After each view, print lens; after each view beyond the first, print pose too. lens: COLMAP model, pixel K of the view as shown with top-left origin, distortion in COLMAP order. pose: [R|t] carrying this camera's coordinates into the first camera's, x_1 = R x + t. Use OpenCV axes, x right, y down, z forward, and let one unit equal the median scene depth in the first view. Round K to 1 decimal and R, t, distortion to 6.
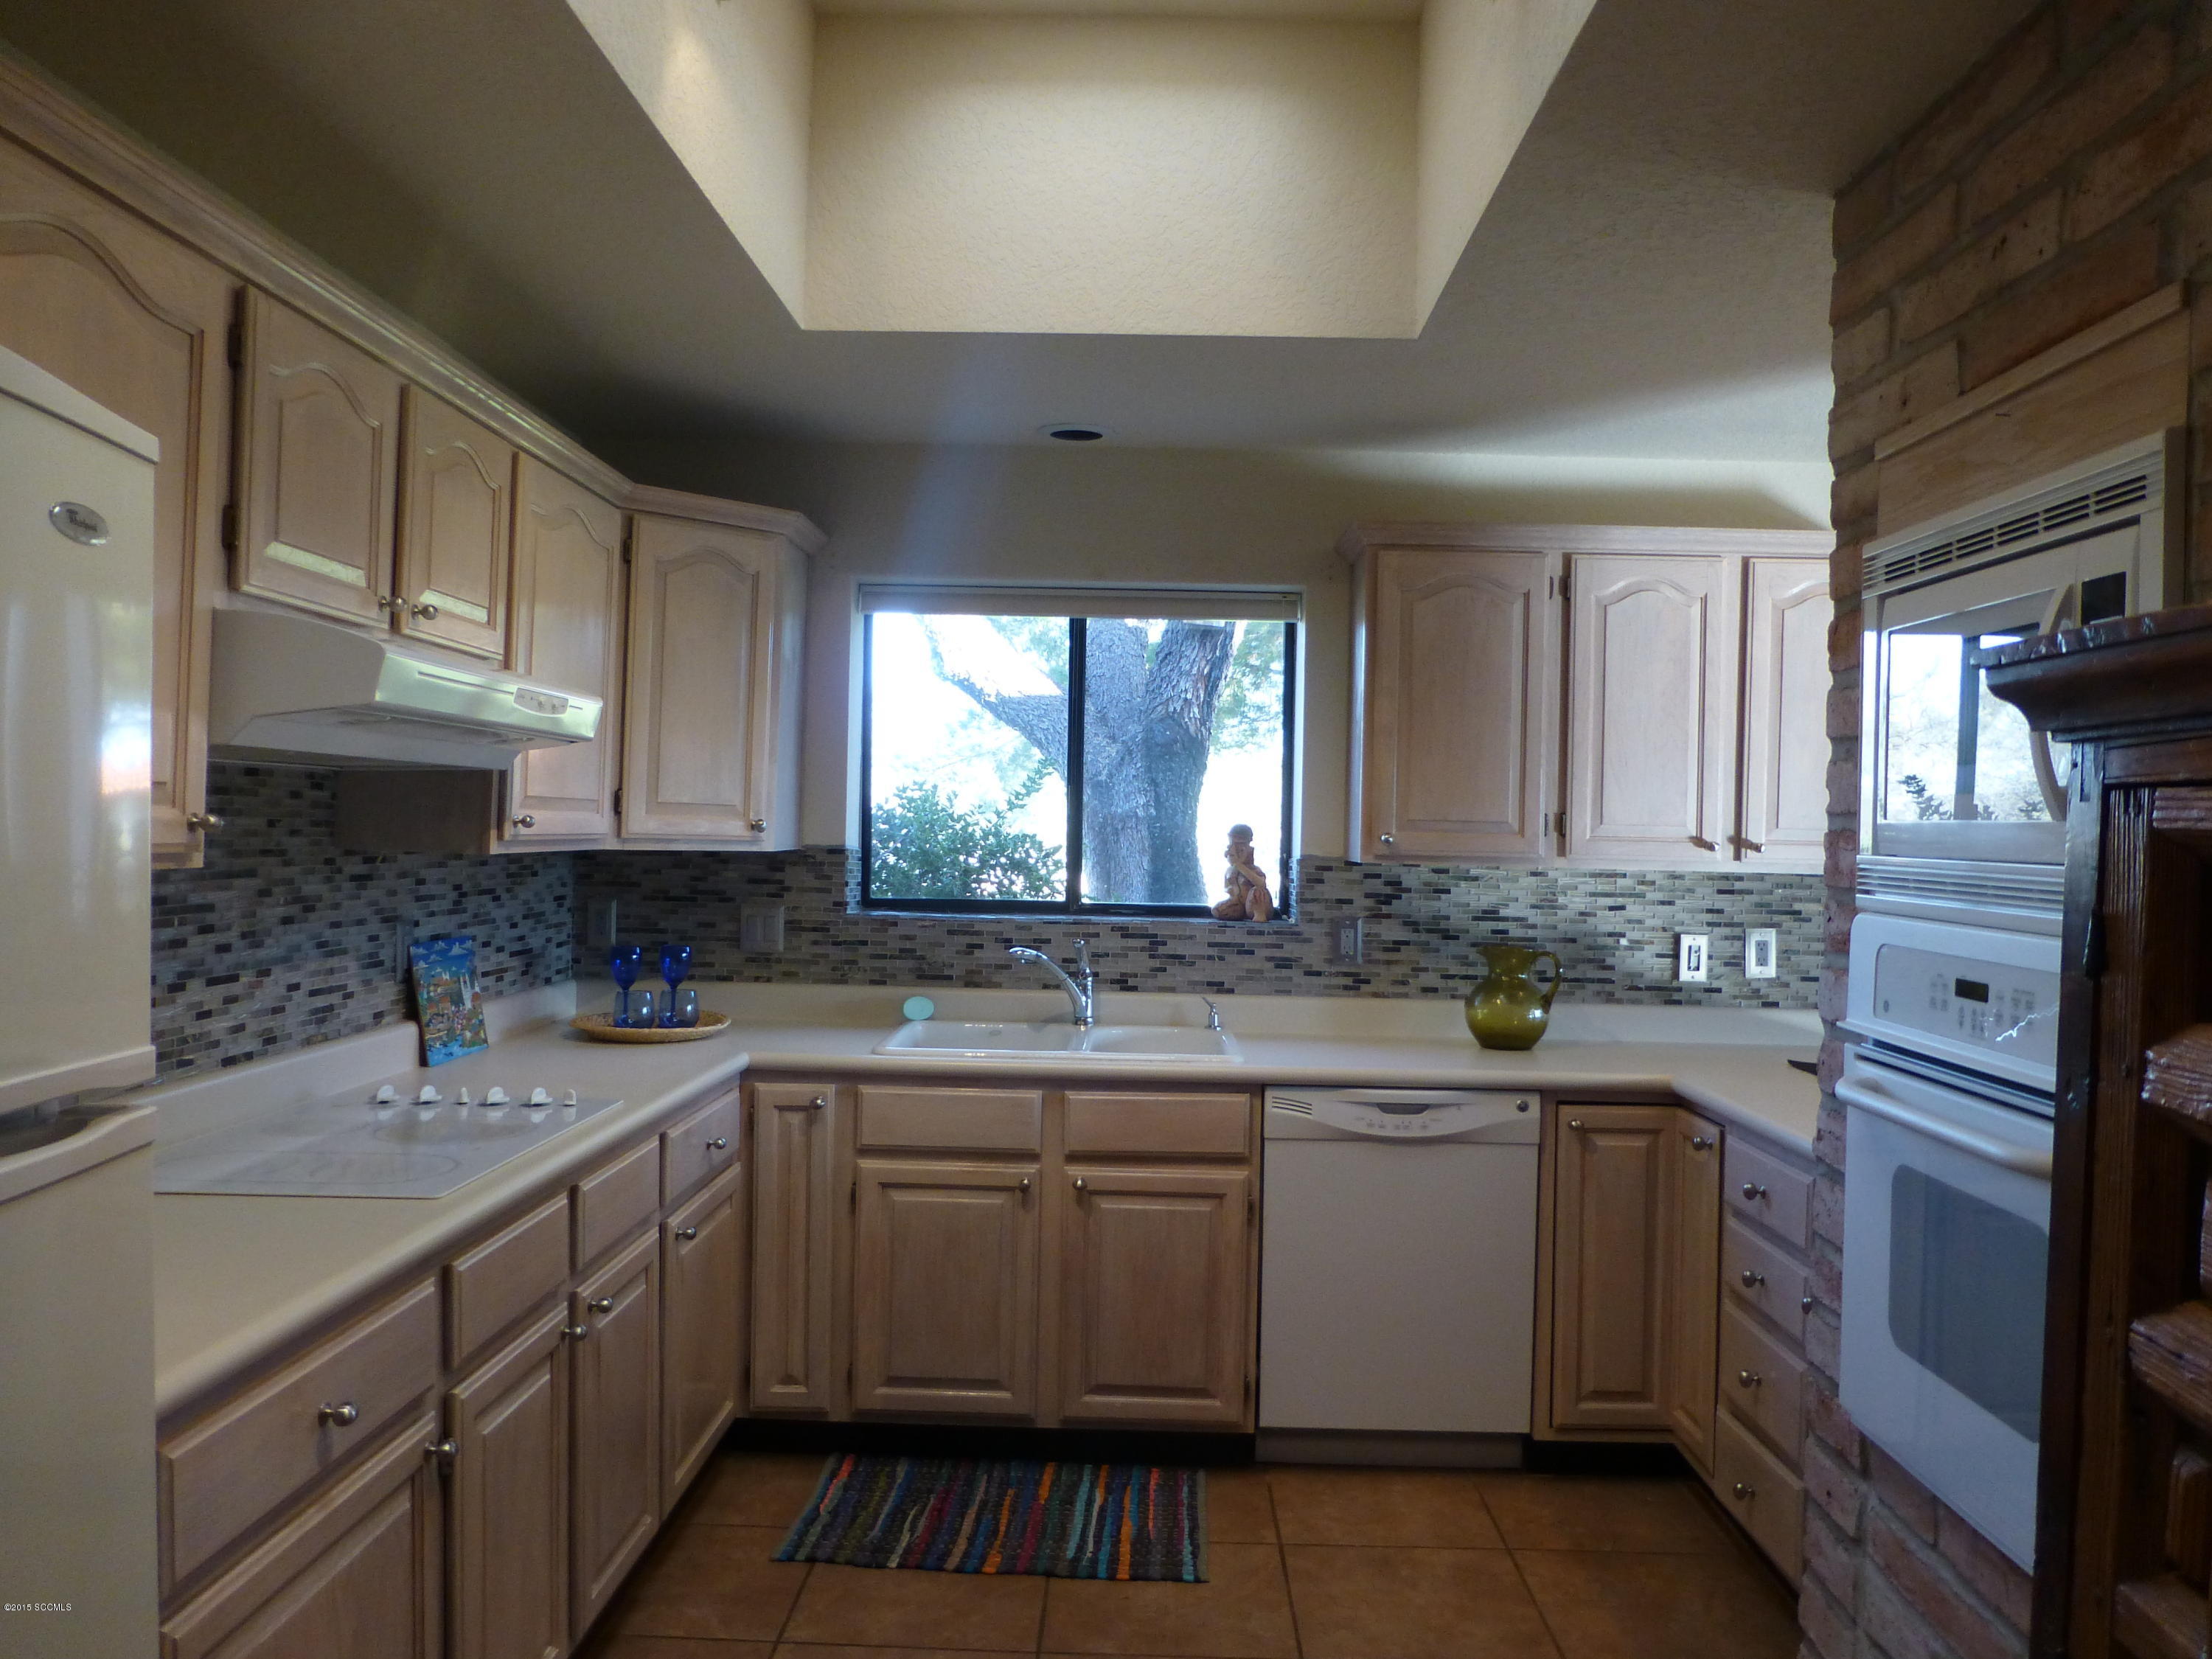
lens RADIAL K [[1615.4, 0, 1097.8], [0, 1615.4, 821.7], [0, 0, 1]] dist [-0.018234, 0.004796]
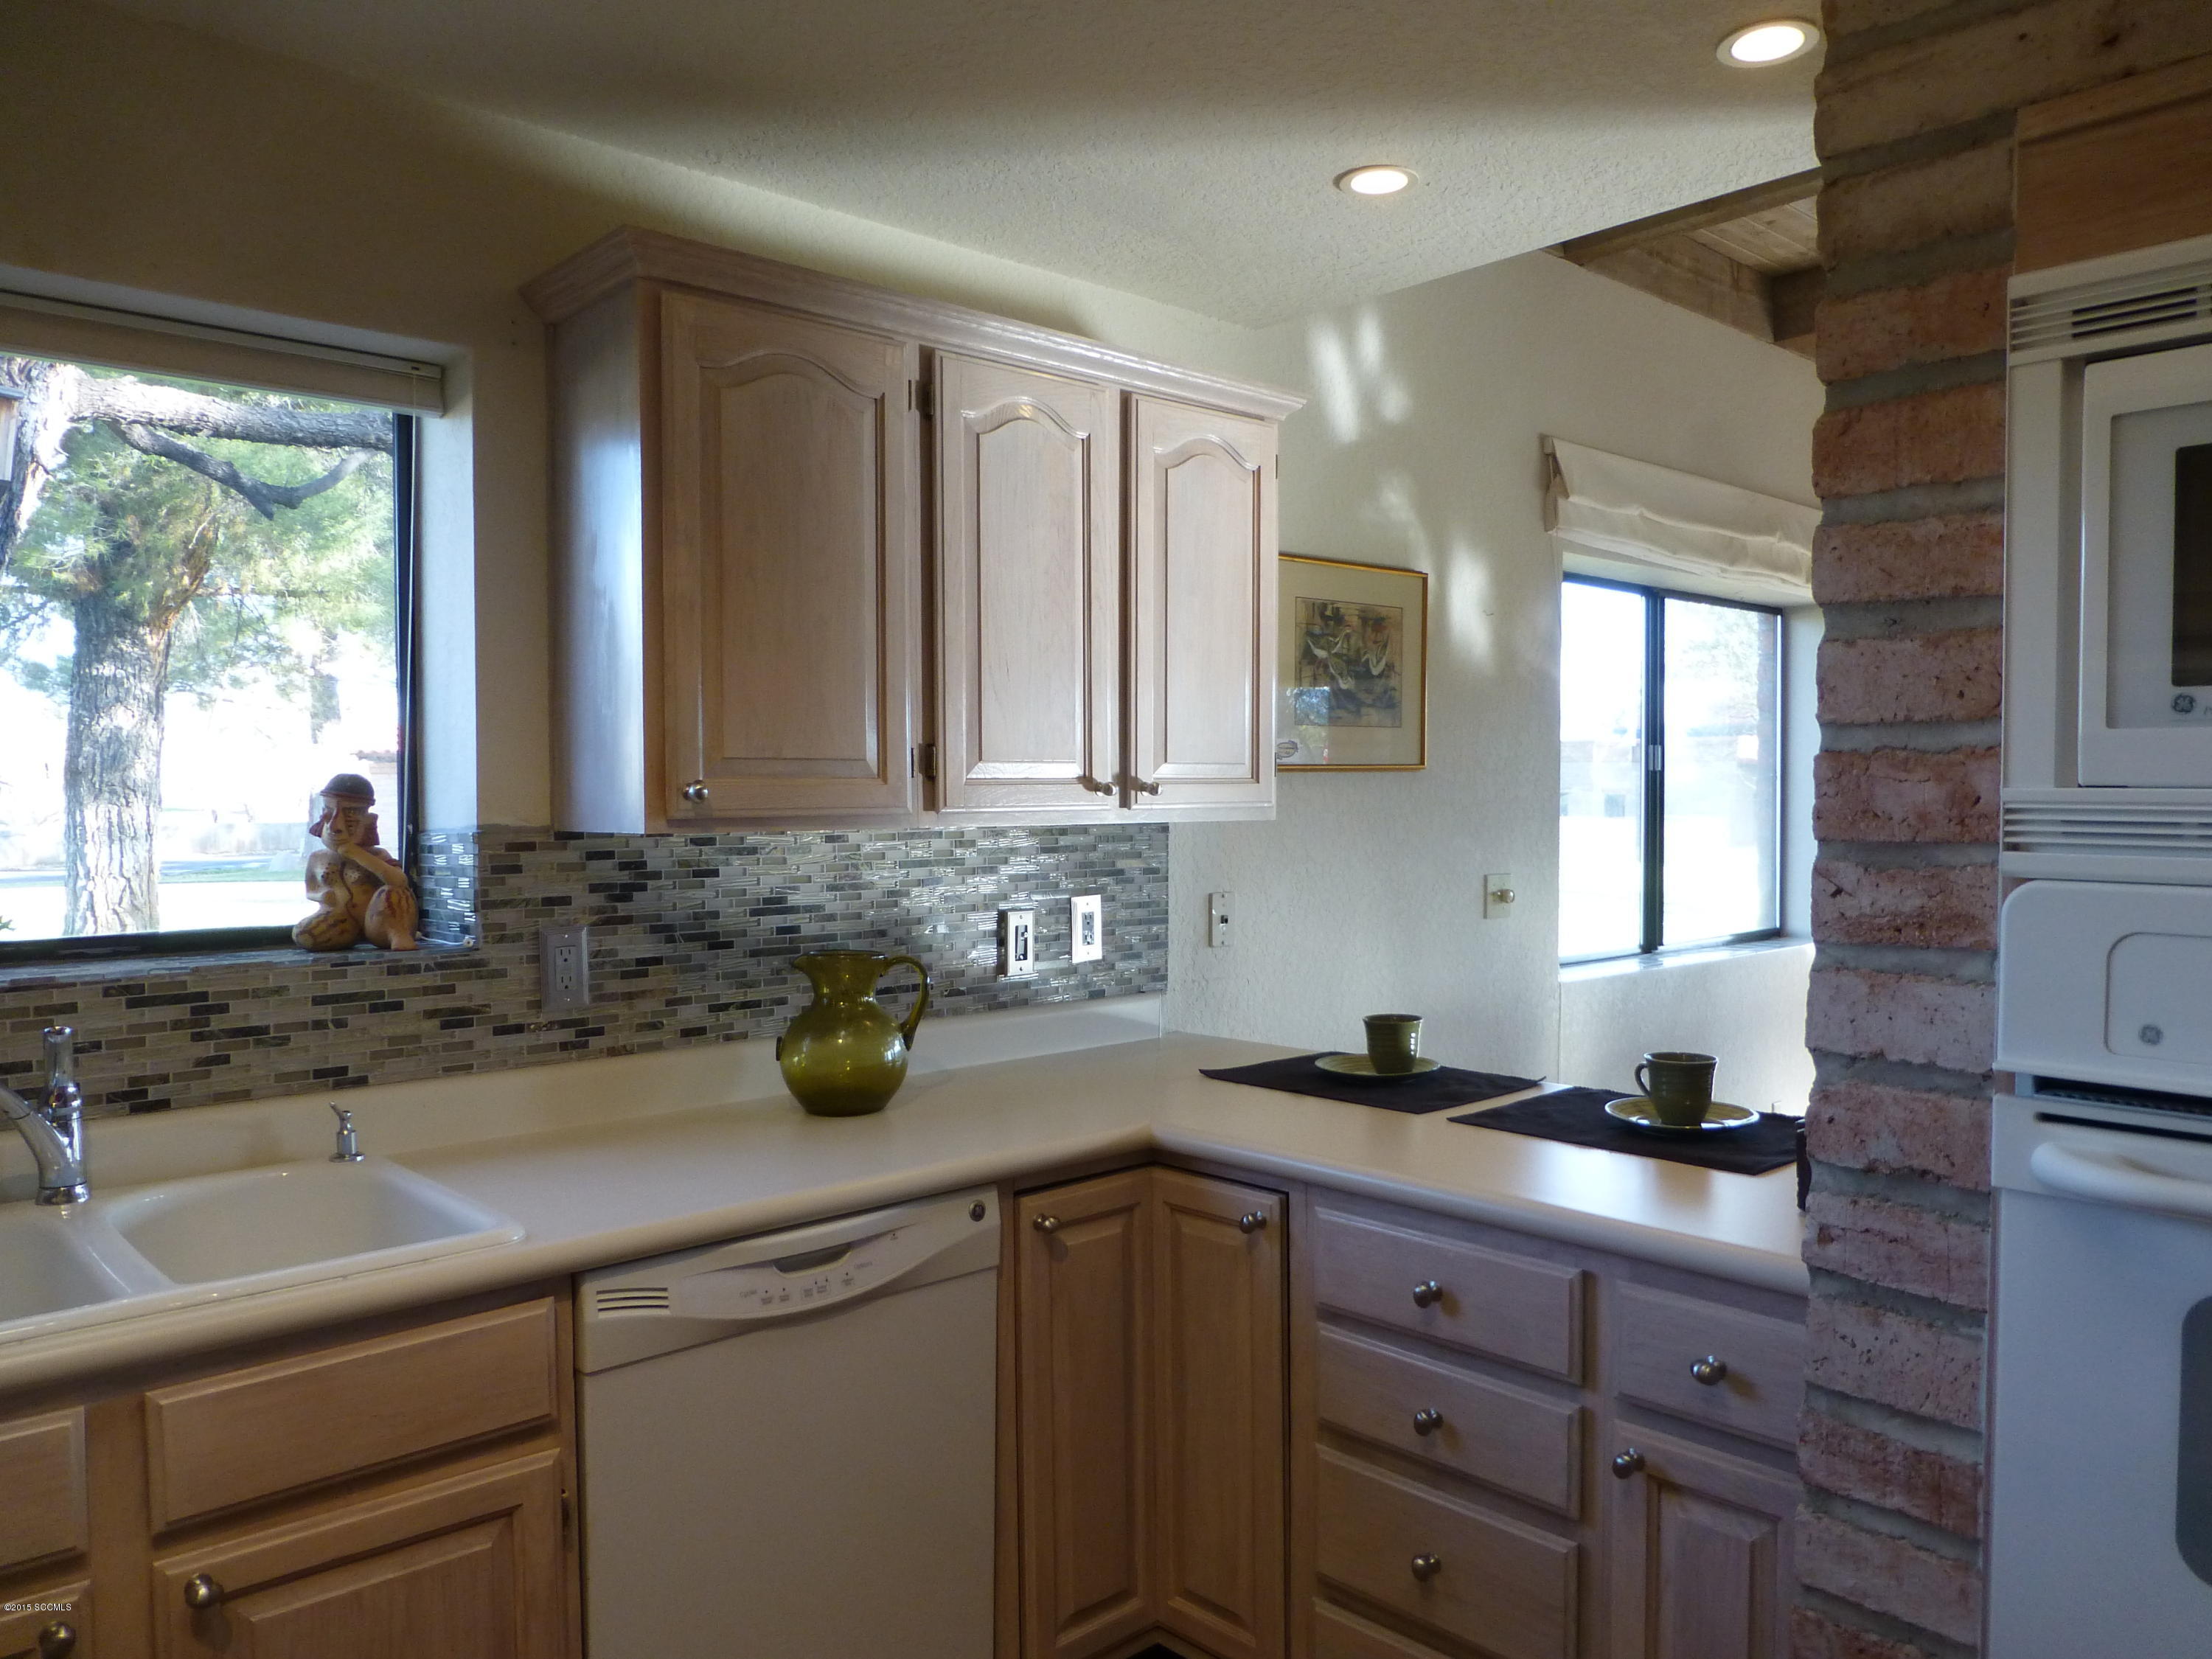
lens RADIAL K [[1615.4, 0, 1106.7], [0, 1615.4, 826.5], [0, 0, 1]] dist [-0.018234, 0.004796]
pose [[0.719548, -0.043102, 0.693104, -0.124521], [0.019483, 0.998932, 0.041894, 0.001787], [-0.694170, -0.016641, 0.719619, 0.503224]]
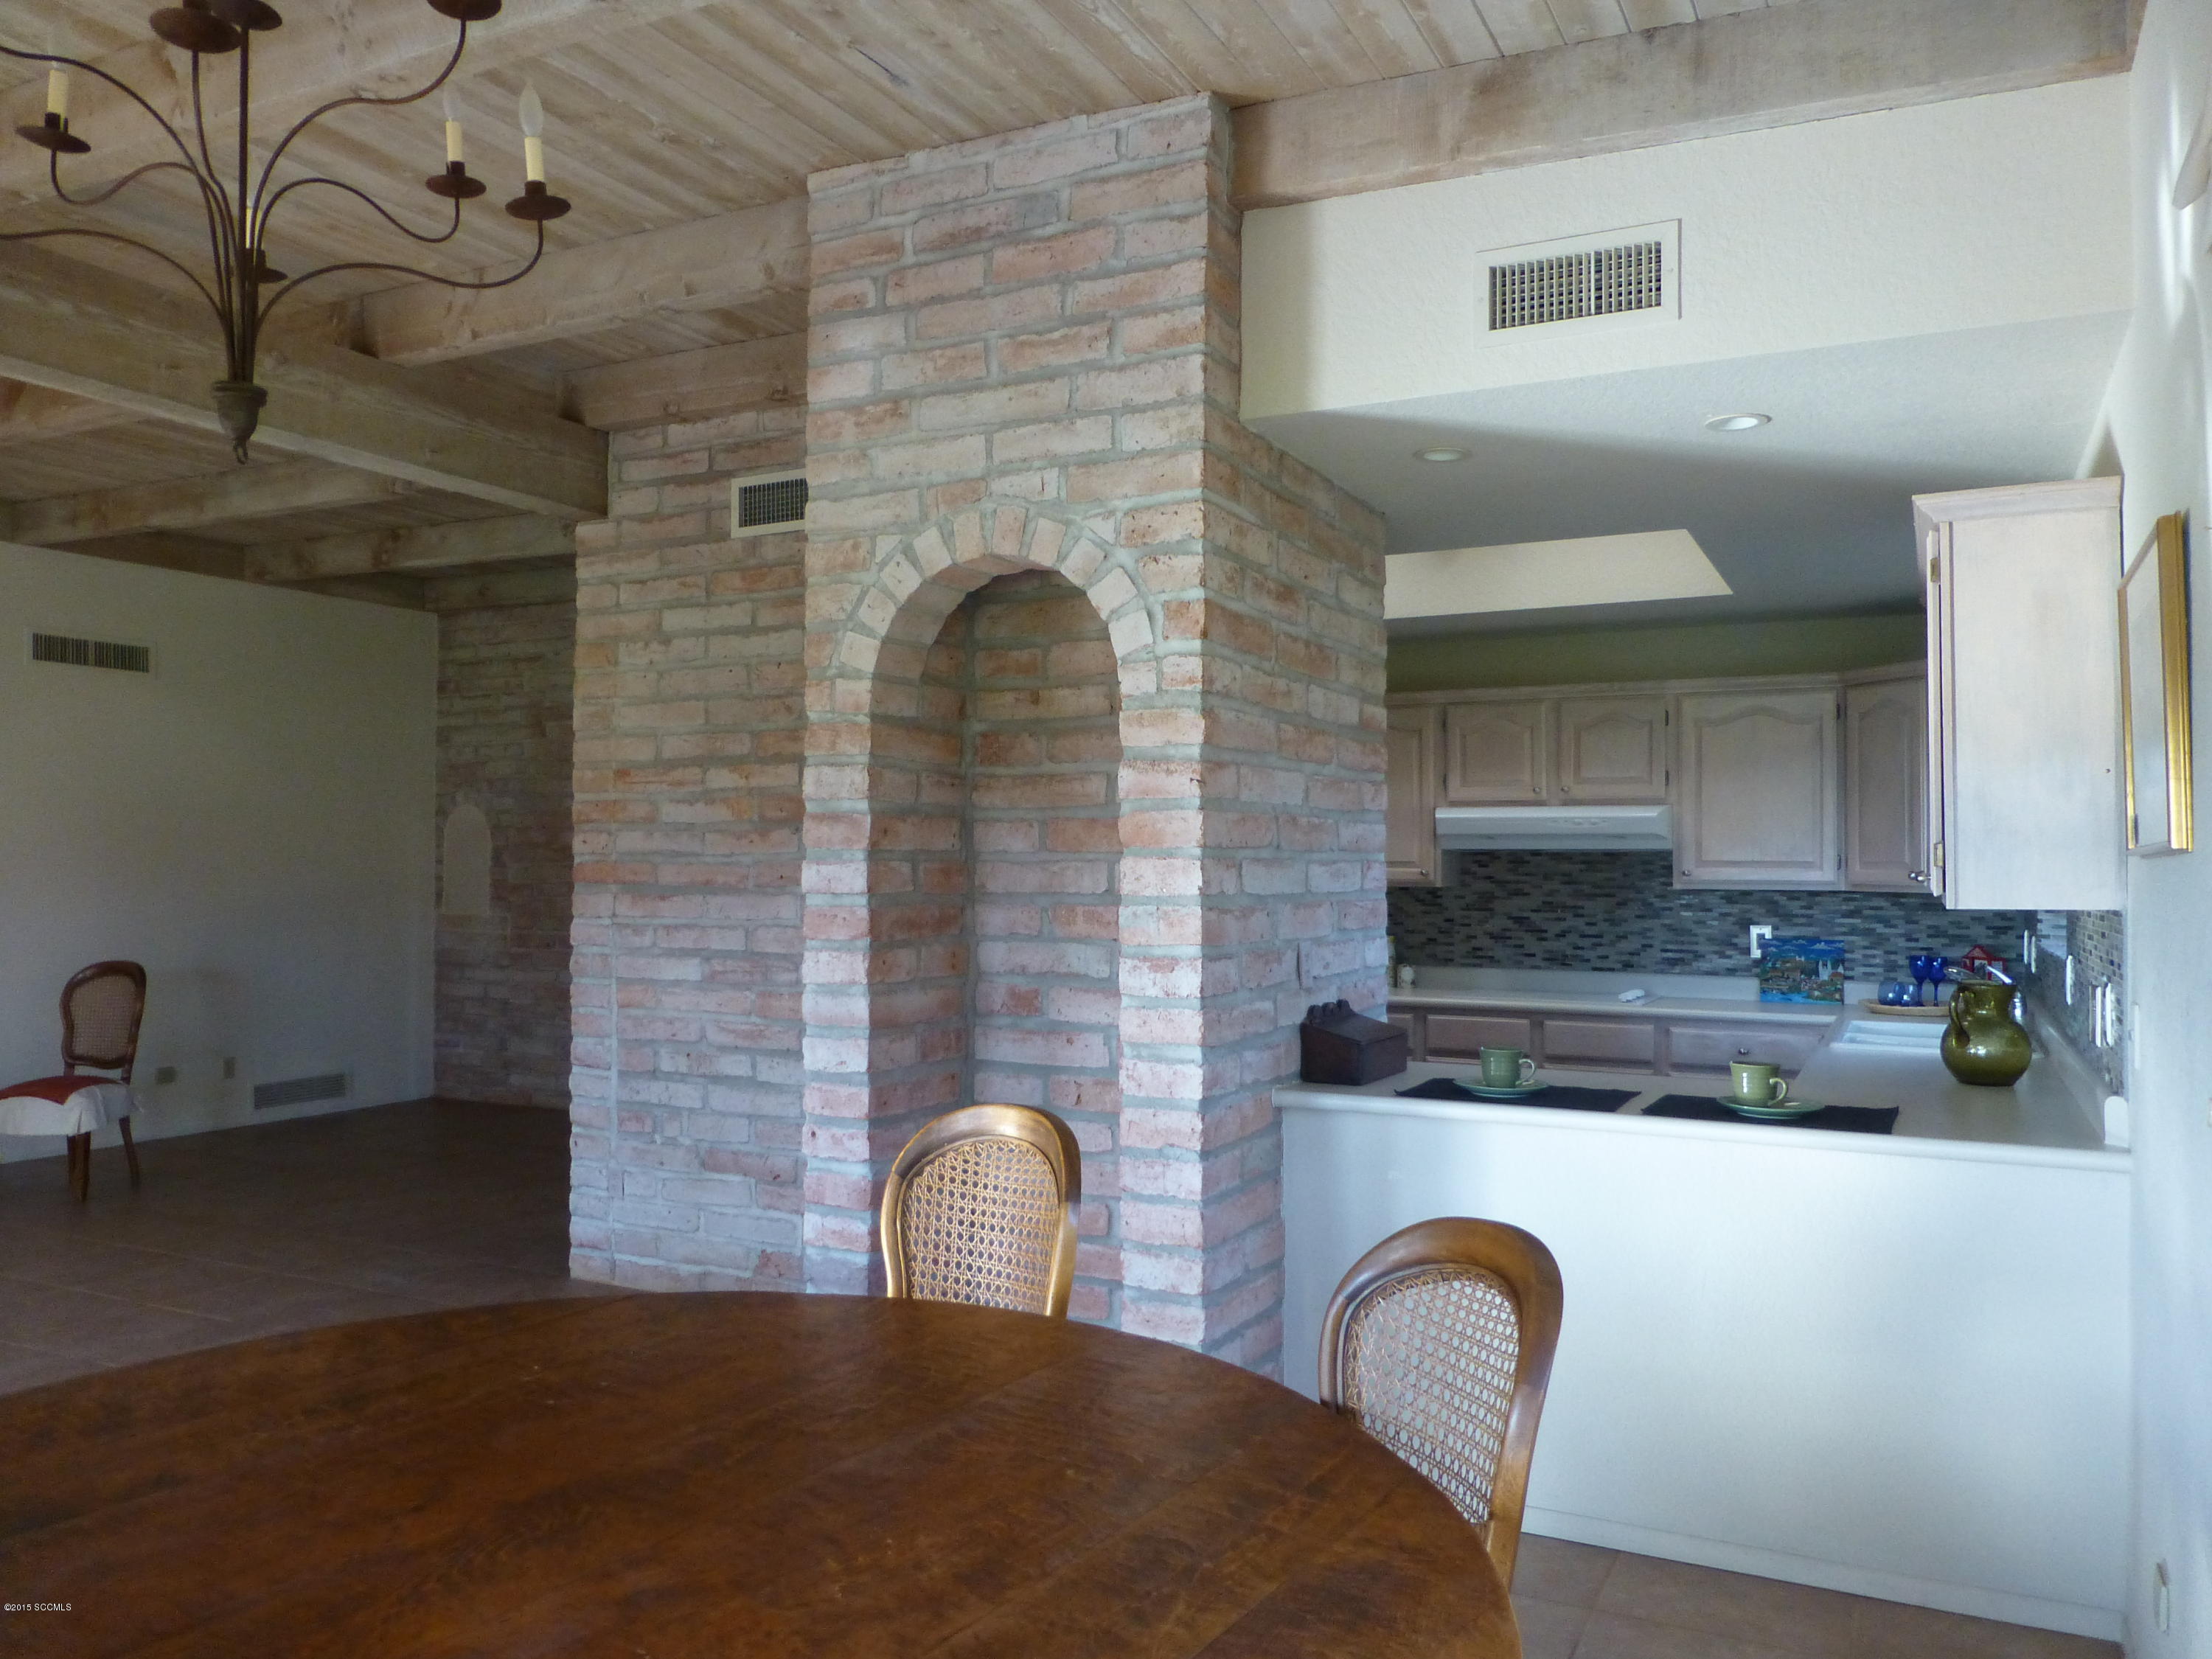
lens RADIAL K [[1615.4, 0, 1122.1], [0, 1615.4, 830.7], [0, 0, 1]] dist [-0.018234, 0.004796]
pose [[-0.421352, -0.038890, -0.906063, 1.515506], [-0.010489, 0.999222, -0.038011, 0.025850], [0.906837, -0.006512, -0.421432, 1.014296]]
